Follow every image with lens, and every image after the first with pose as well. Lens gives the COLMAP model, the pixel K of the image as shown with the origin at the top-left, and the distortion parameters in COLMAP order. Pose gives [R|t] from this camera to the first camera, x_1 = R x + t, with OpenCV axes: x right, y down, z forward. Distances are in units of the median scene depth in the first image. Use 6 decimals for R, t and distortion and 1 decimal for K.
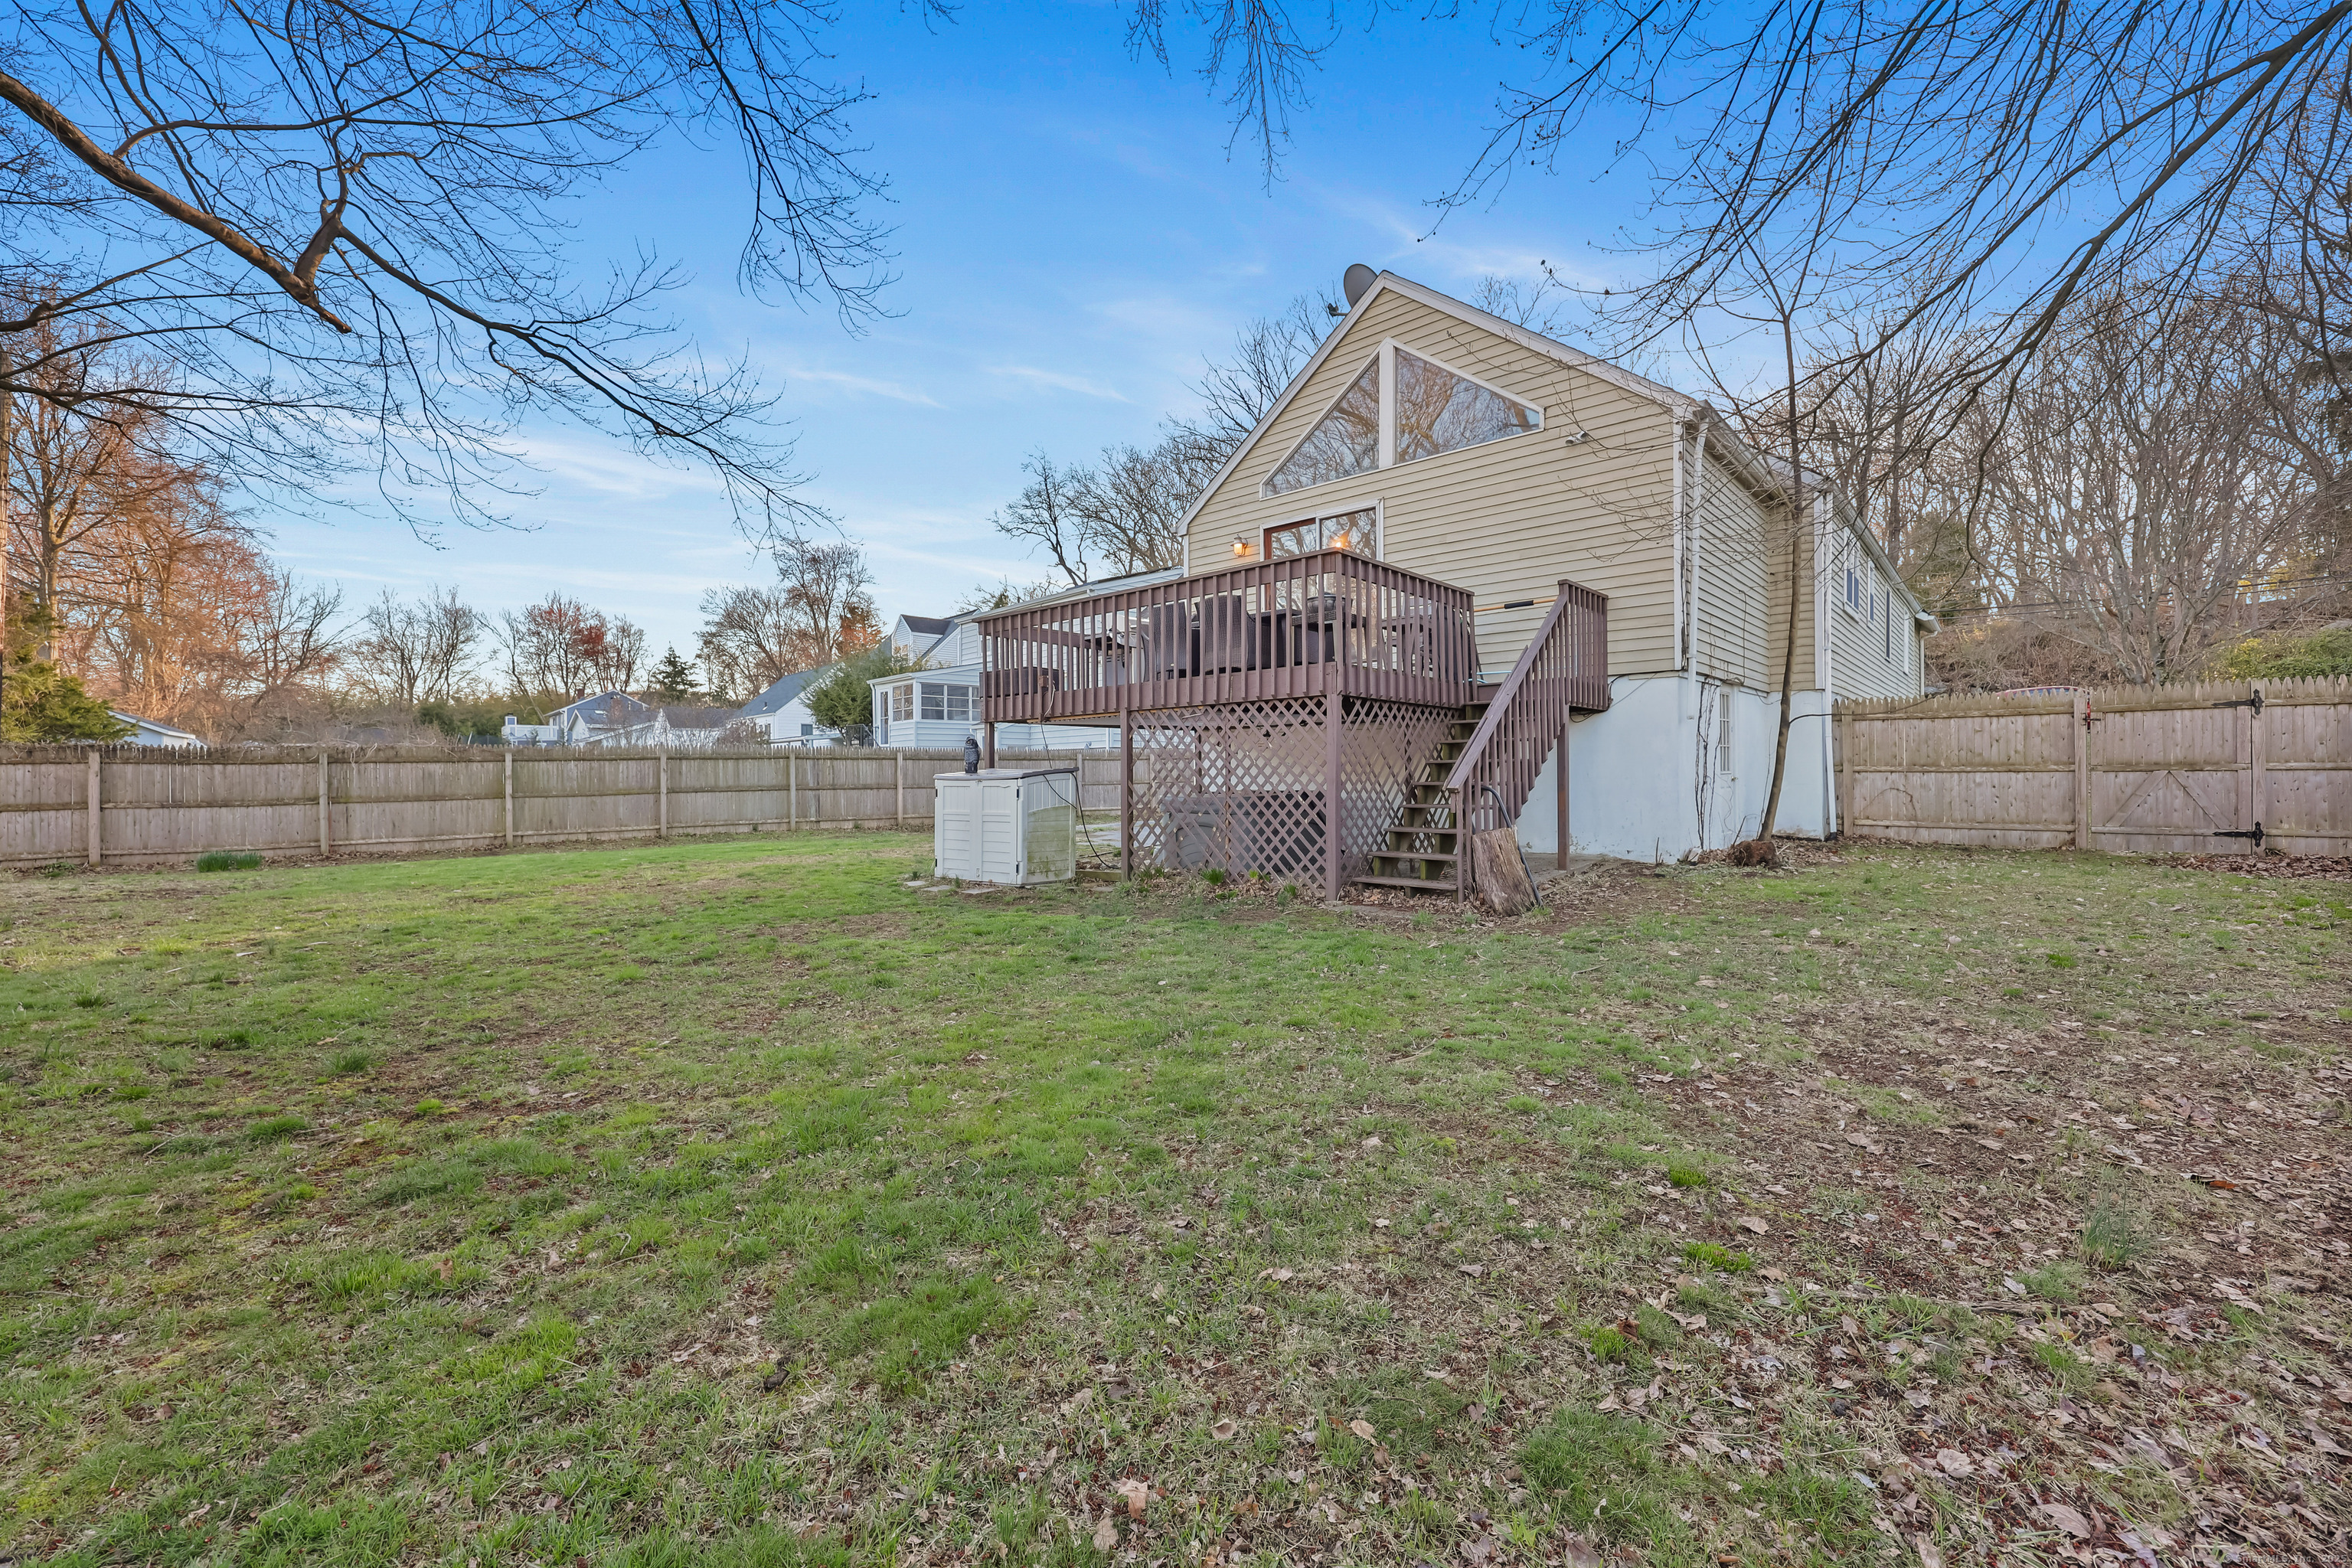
lens RADIAL K [[952.1, 0, 1185.0], [0, 952.1, 778.0], [0, 0, 1]] dist [-0.002117, -0.000081]
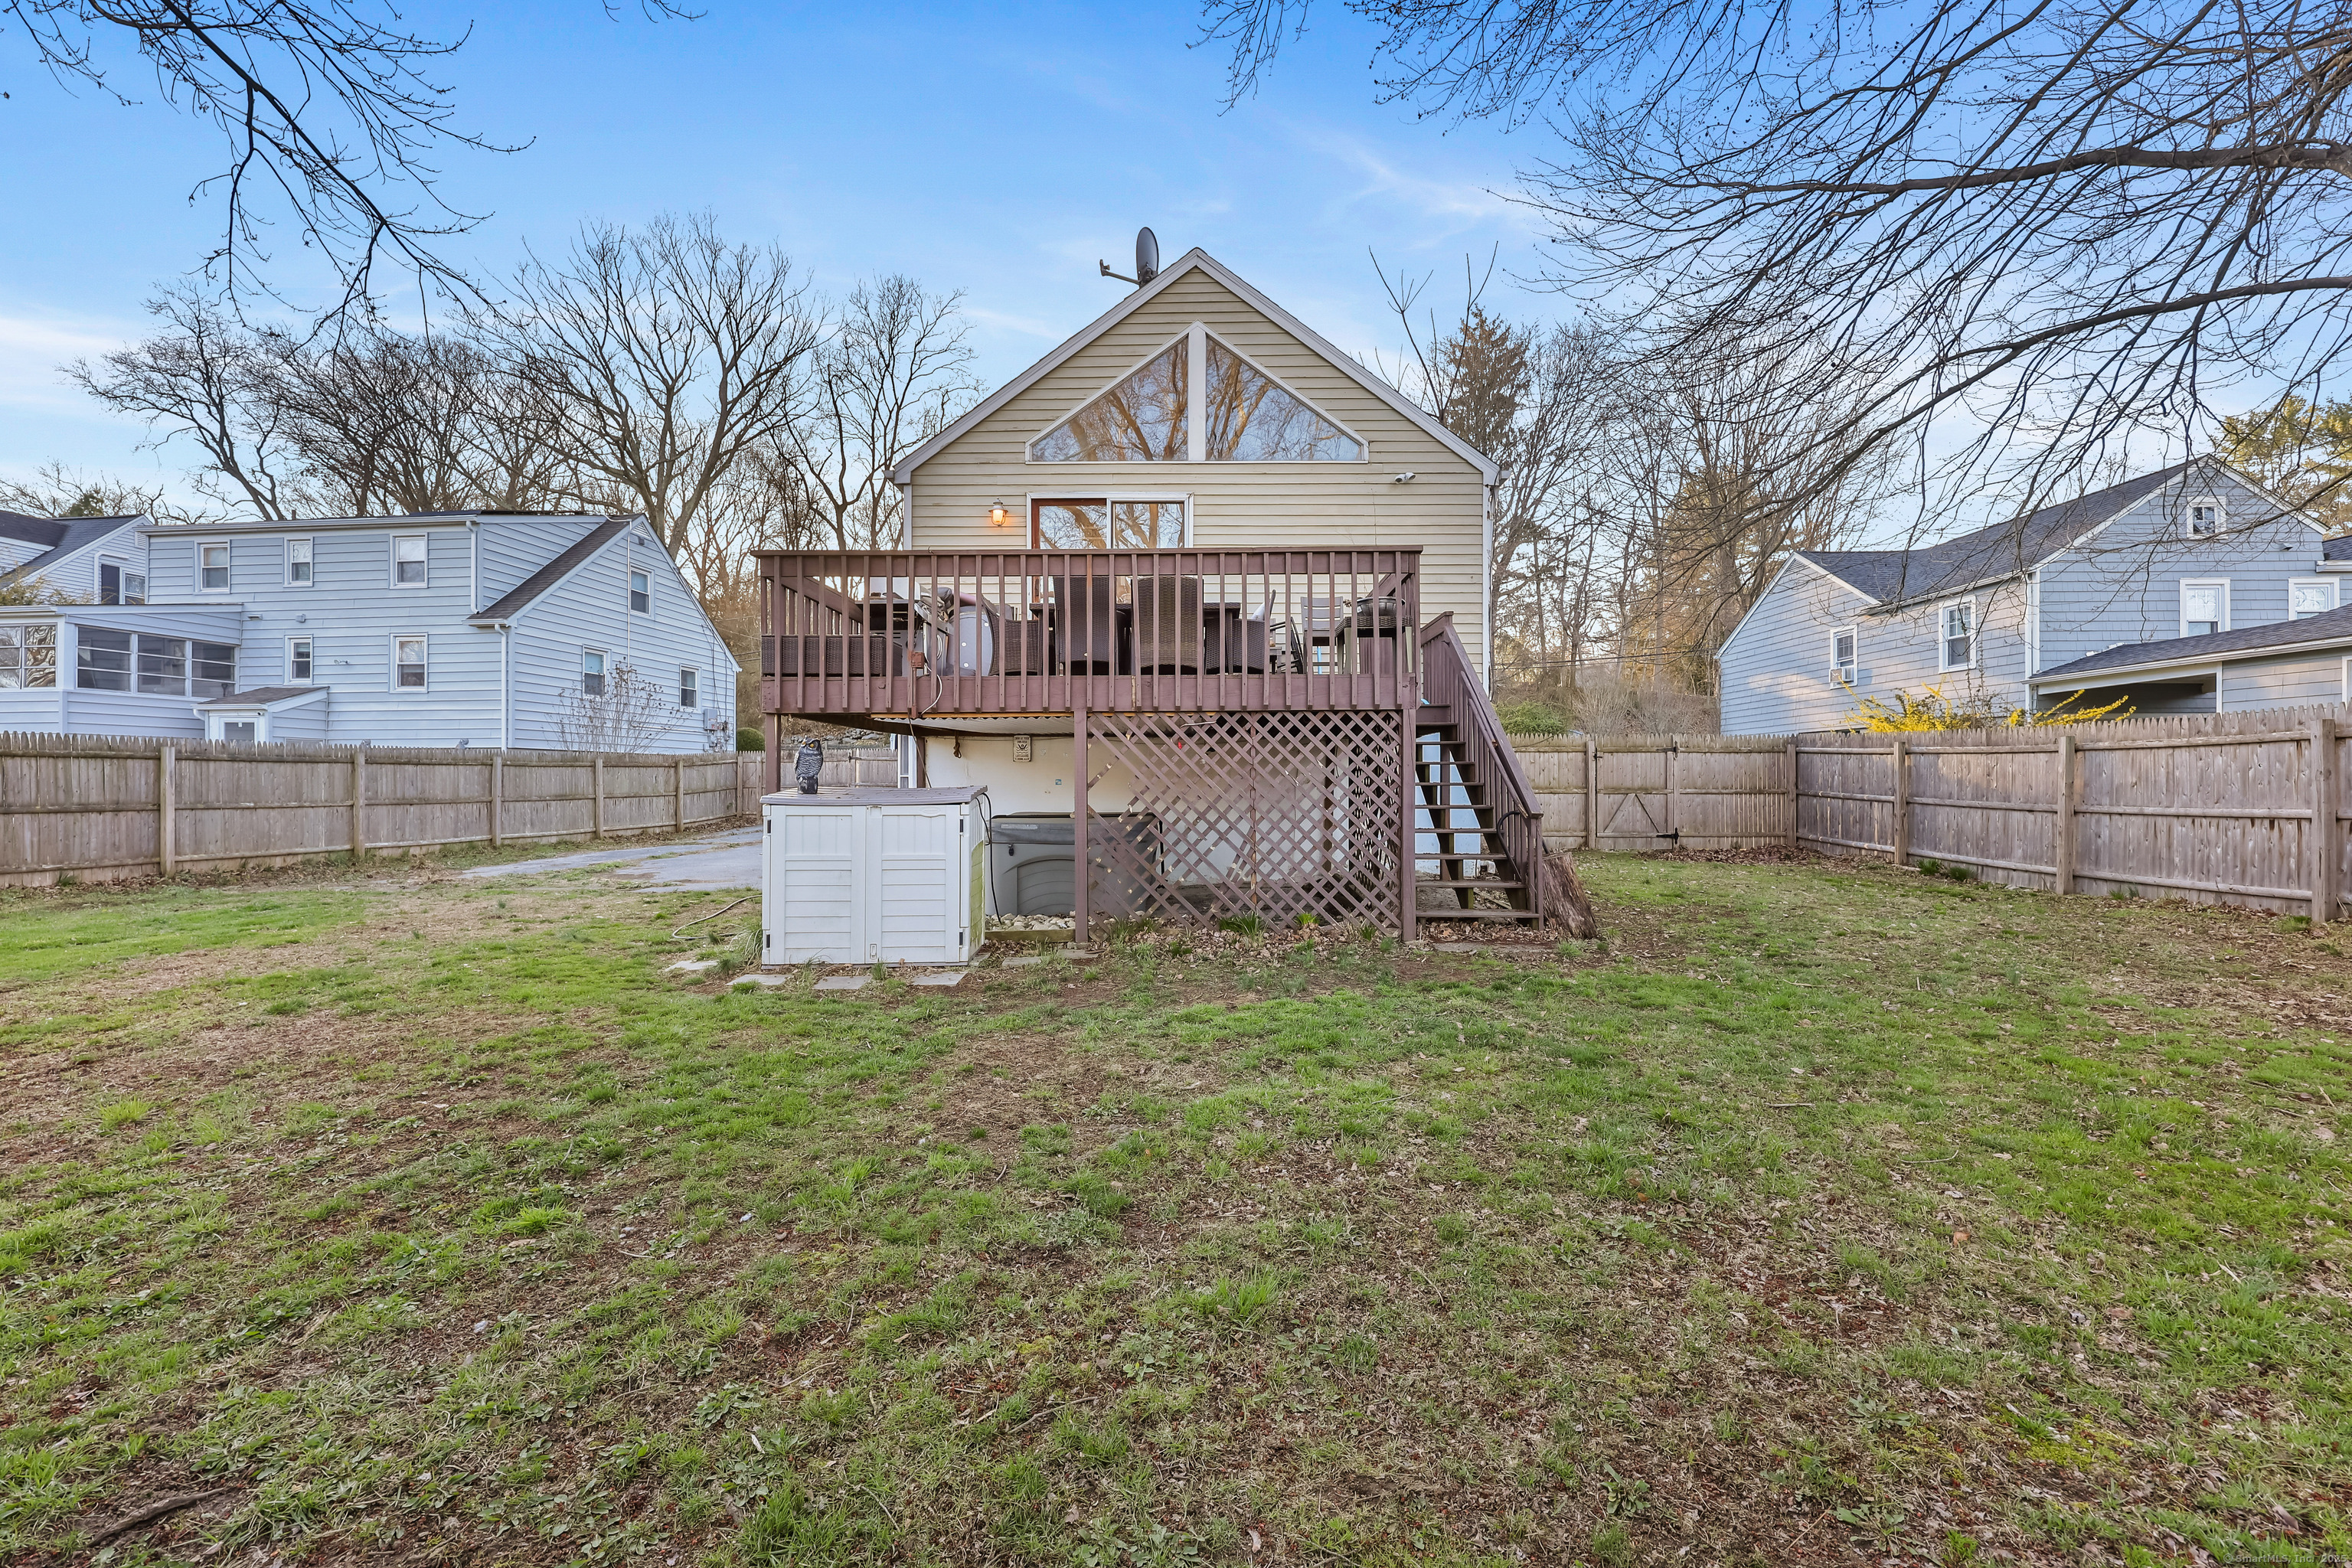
lens RADIAL K [[952.1, 0, 1185.0], [0, 952.1, 778.0], [0, 0, 1]] dist [-0.002117, -0.000081]
pose [[0.750997, 0.012610, 0.660185, -0.400203], [-0.005525, 0.999903, -0.012814, -0.007871], [-0.660283, 0.005976, 0.750993, 0.315959]]
